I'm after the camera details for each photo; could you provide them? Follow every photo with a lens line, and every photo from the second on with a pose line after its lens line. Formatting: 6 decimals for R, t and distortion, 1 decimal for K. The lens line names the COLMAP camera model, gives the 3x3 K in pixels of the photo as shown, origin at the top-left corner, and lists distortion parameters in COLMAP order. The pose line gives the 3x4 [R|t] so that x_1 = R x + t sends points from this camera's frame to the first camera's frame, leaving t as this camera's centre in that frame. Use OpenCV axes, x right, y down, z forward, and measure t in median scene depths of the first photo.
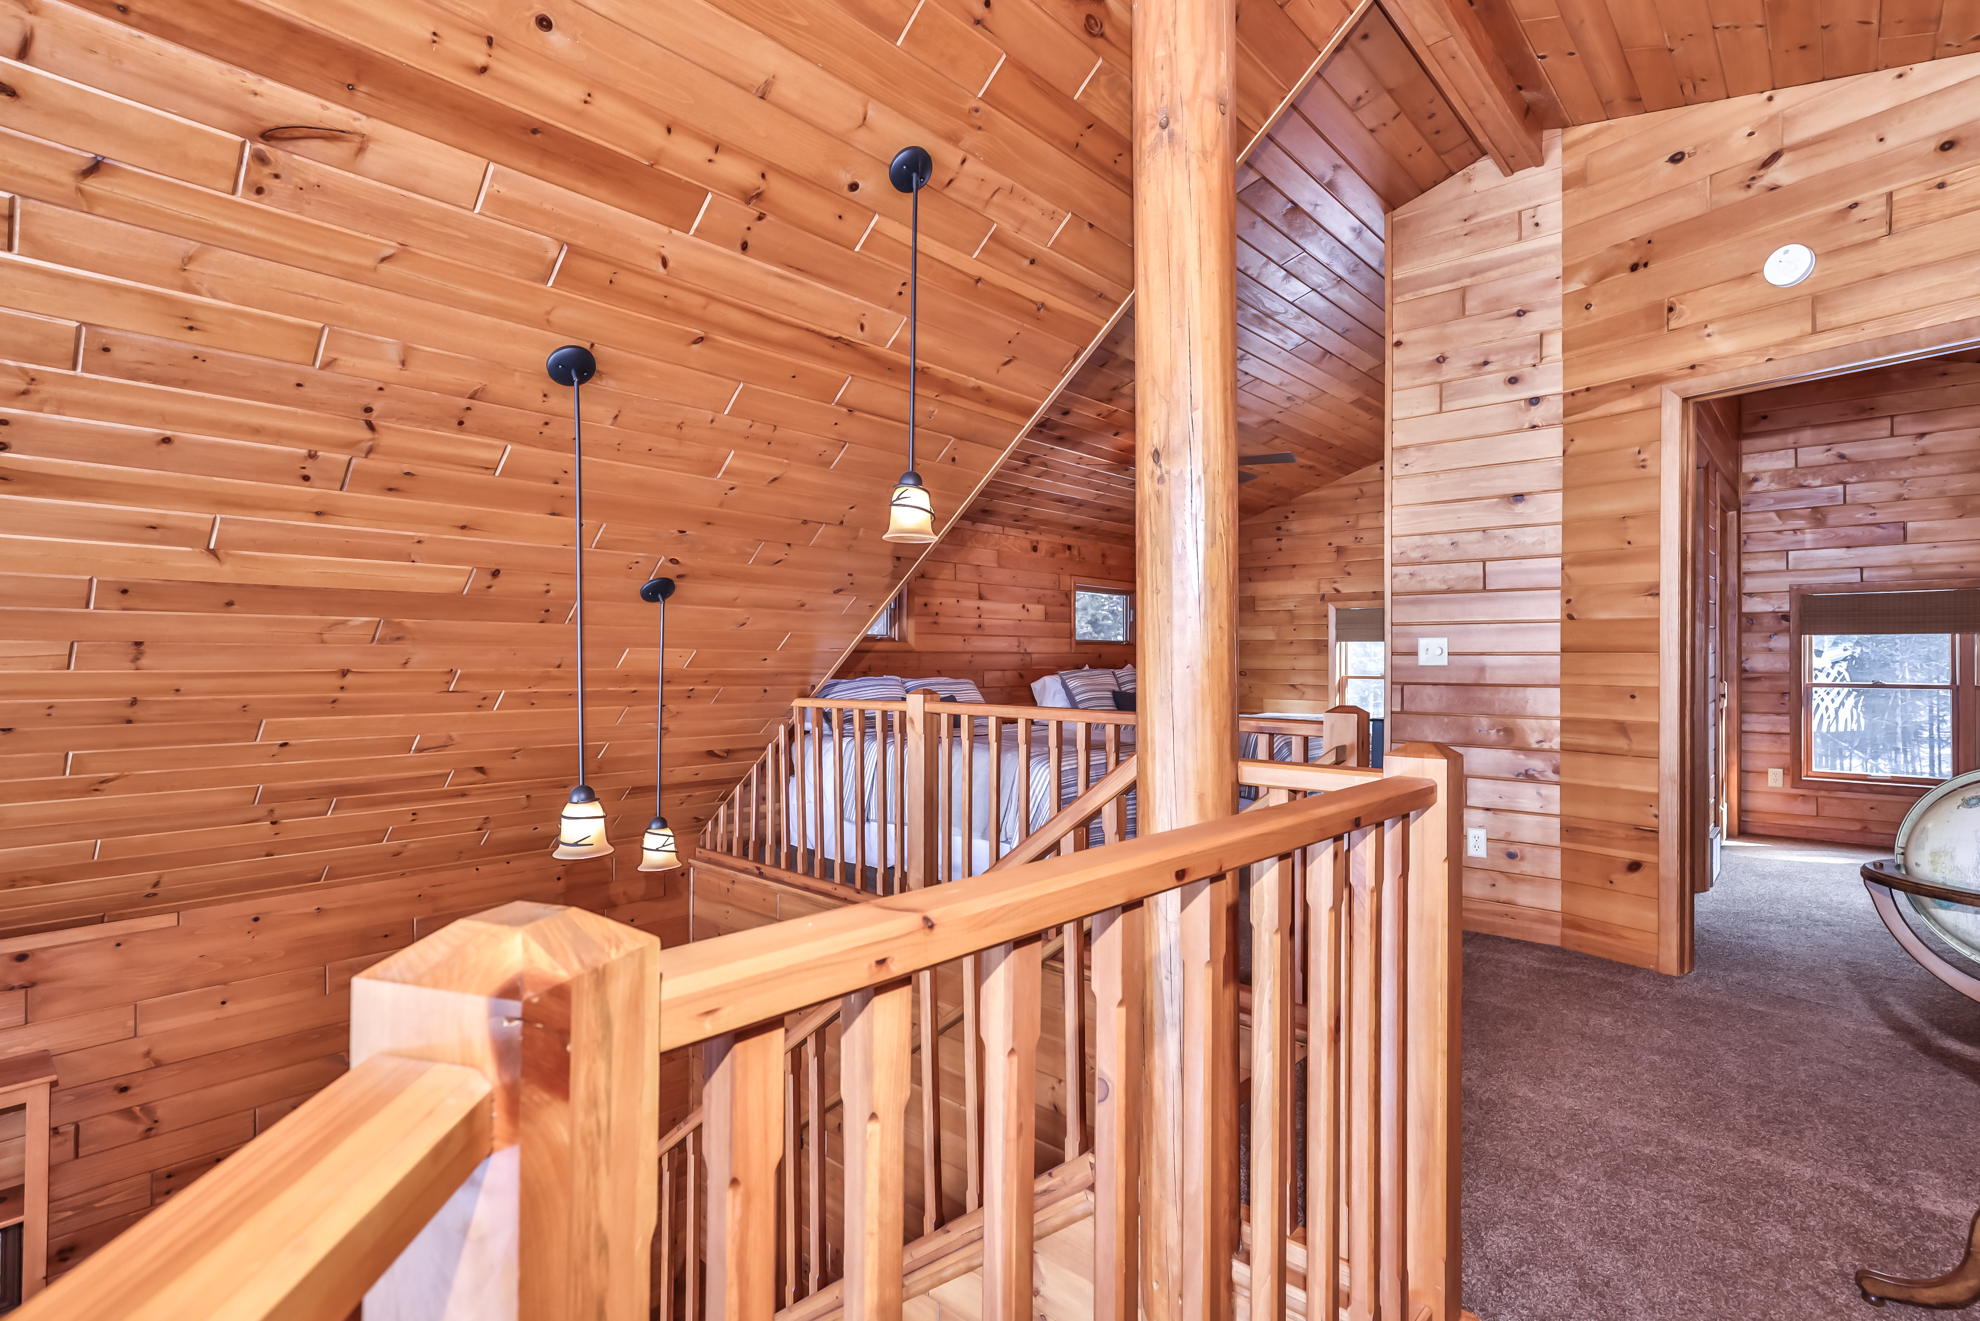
lens RADIAL K [[931.1, 0, 954.4], [0, 931.1, 659.7], [0, 0, 1]] dist [0.016048, 0.000414]
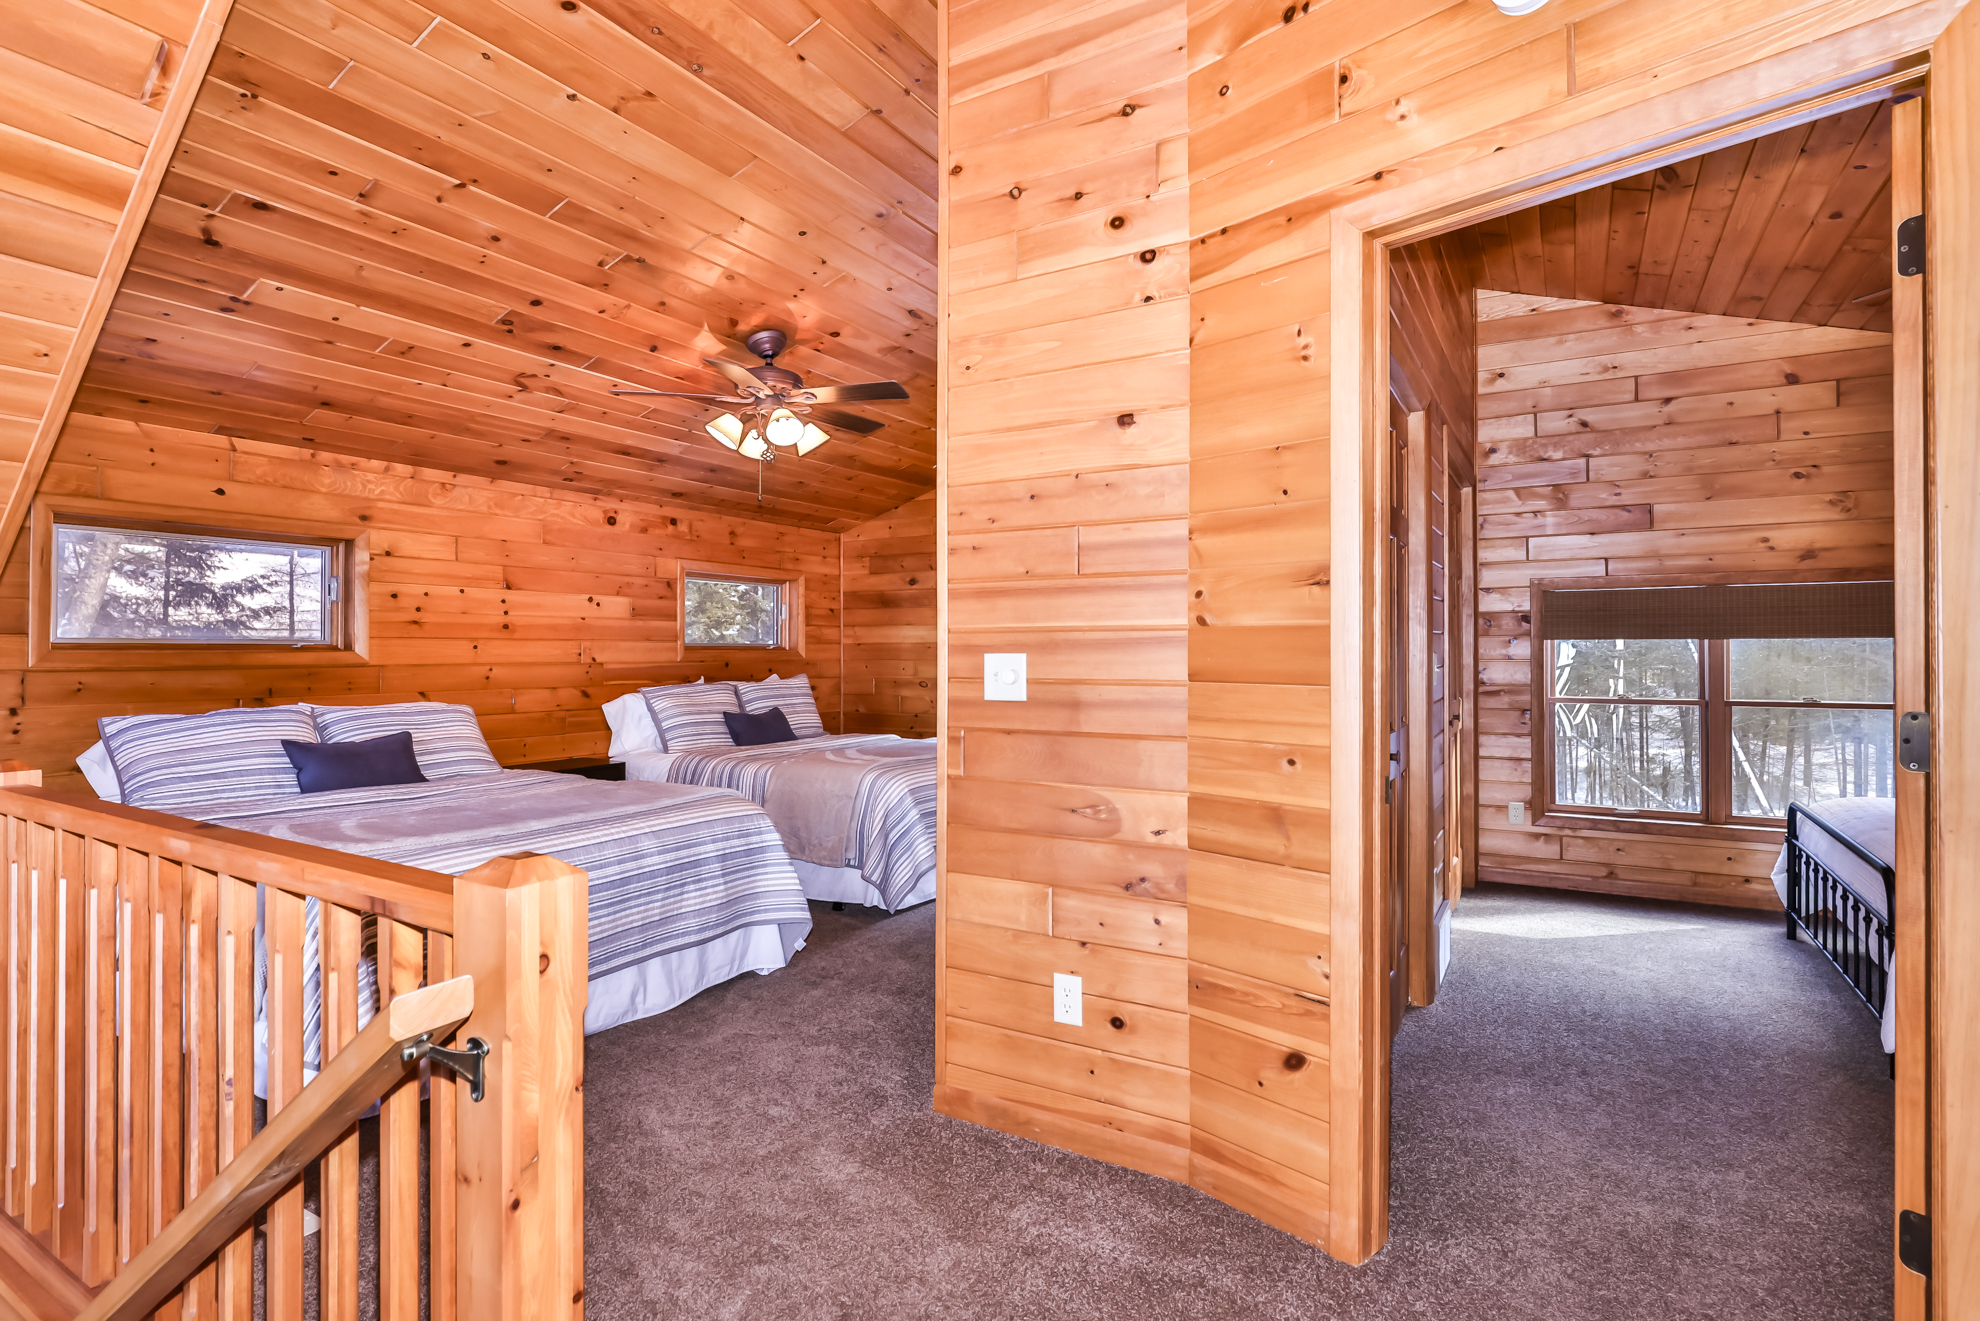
lens RADIAL K [[953.3, 0, 875.3], [0, 953.3, 652.1], [0, 0, 1]] dist [-0.001652, -0.000287]
pose [[0.992265, -0.001983, 0.124124, 0.222507], [0.002325, 0.999994, -0.002606, -0.014811], [-0.124119, 0.002874, 0.992263, 0.254471]]
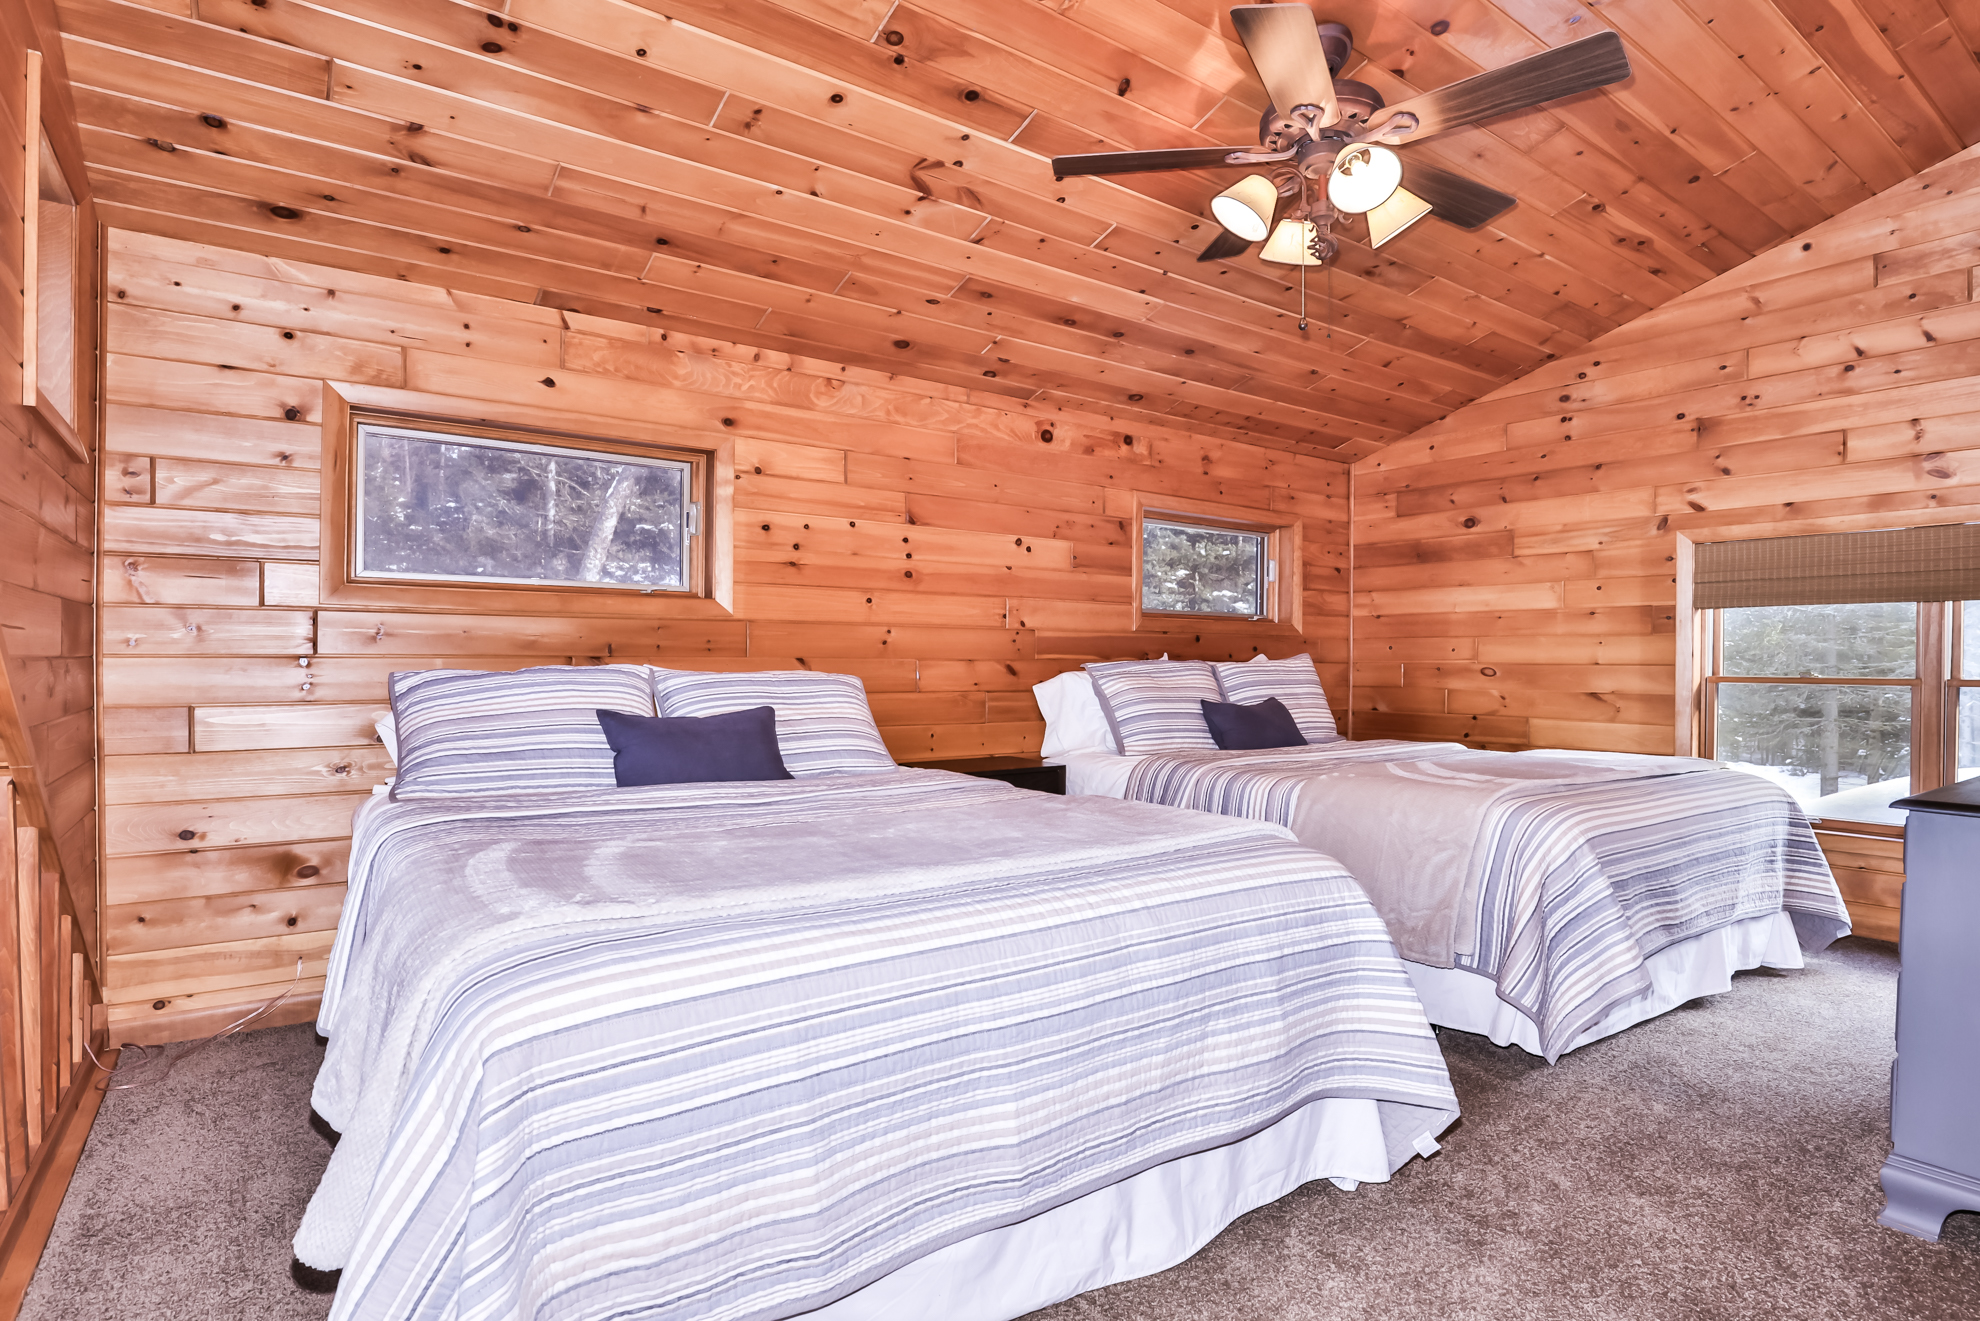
lens RADIAL K [[924.4, 0, 902.4], [0, 924.4, 672.5], [0, 0, 1]] dist [-0.014086, 0.000138]
pose [[0.959783, 0.004840, -0.280702, 0.175197], [-0.002608, 0.999962, 0.008325, 0.015044], [0.280731, -0.007258, 0.959759, 0.515906]]
